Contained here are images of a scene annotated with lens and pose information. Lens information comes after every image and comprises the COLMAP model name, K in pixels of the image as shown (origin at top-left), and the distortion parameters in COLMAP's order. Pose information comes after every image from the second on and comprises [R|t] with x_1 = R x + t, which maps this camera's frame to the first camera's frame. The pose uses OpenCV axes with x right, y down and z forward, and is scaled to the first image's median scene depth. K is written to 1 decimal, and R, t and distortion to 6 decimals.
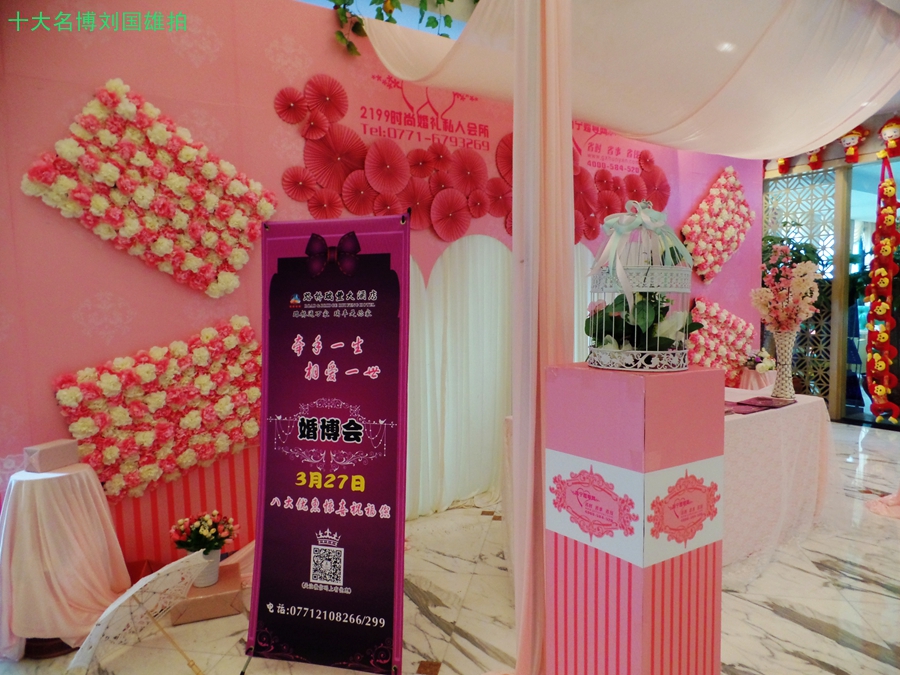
lens RADIAL K [[606.8, 0, 451.2], [0, 606.8, 340.3], [0, 0, 1]] dist [0.010322, 0.004828]
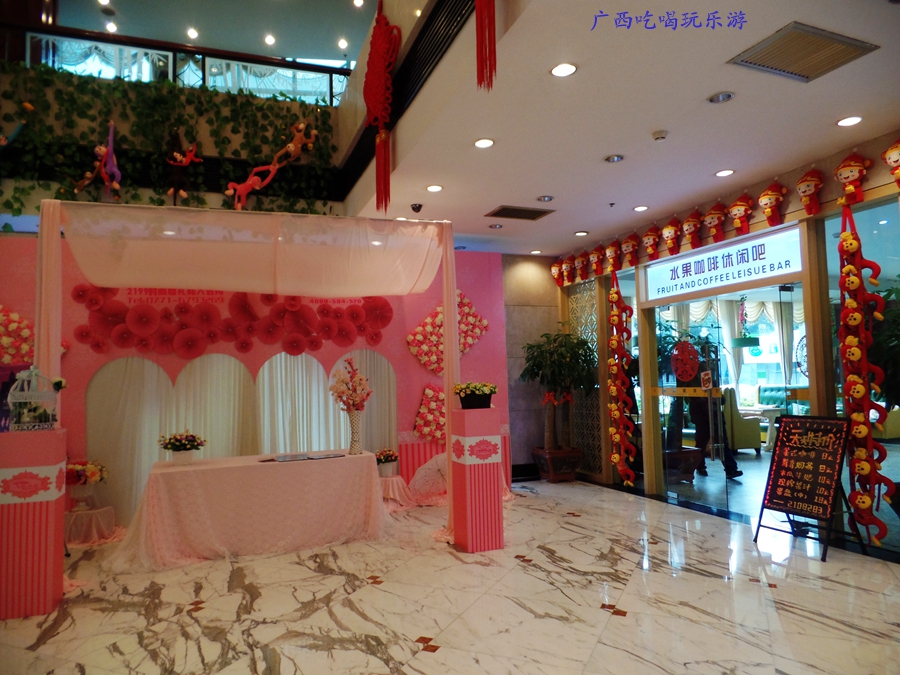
lens RADIAL K [[606.8, 0, 449.4], [0, 606.8, 339.0], [0, 0, 1]] dist [0.010322, 0.004828]
pose [[0.970978, -0.036703, -0.236336, 1.148645], [0.005702, 0.991427, -0.130540, 0.005302], [0.239101, 0.125404, 0.962863, -0.472548]]
